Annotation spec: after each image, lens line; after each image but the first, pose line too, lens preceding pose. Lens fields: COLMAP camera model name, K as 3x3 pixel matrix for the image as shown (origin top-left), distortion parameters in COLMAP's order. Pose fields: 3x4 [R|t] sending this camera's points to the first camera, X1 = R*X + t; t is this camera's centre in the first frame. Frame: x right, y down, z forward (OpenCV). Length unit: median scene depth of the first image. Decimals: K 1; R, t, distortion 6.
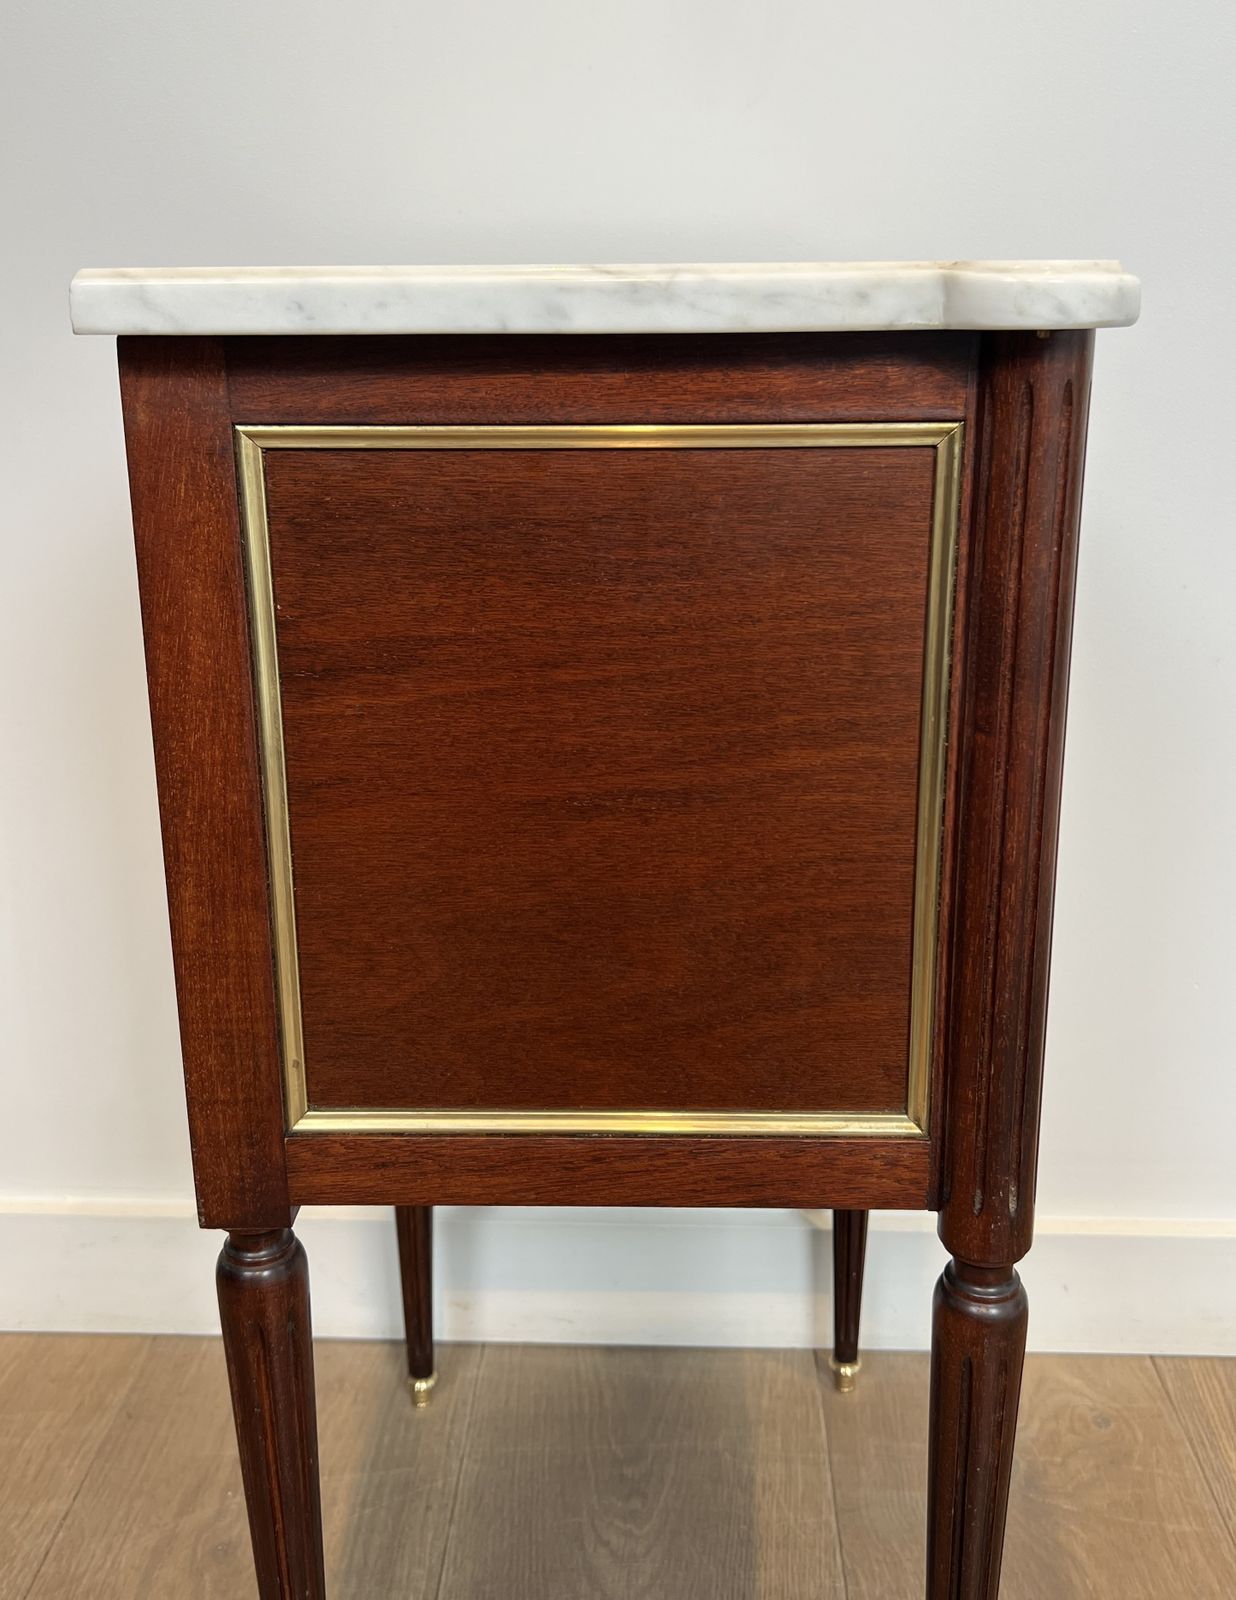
lens RADIAL K [[1615.3, 0, 619.5], [0, 1615.3, 740.2], [0, 0, 1]] dist [0.044250, -0.046900]
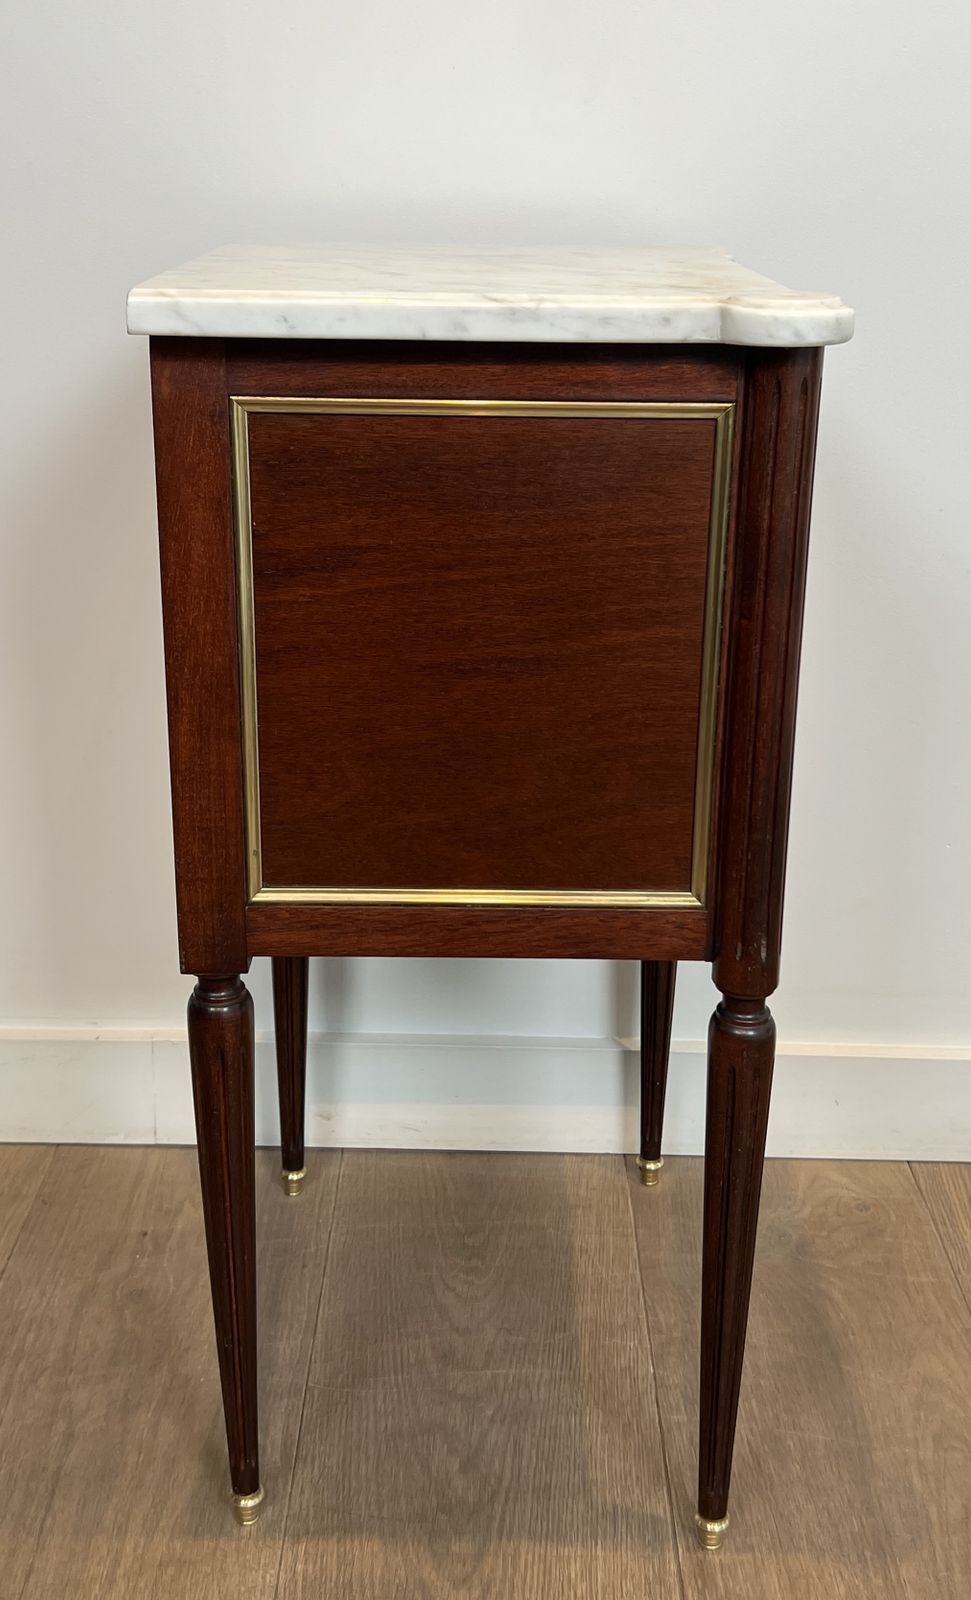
lens RADIAL K [[1813.4, 0, 482.5], [0, 1813.4, 749.2], [0, 0, 1]] dist [0.102734, -0.036250]
pose [[0.999345, 0.010548, 0.034615, -0.059915], [-0.012254, 0.998702, 0.049429, 0.031387], [-0.034049, -0.049821, 0.998178, -0.564652]]
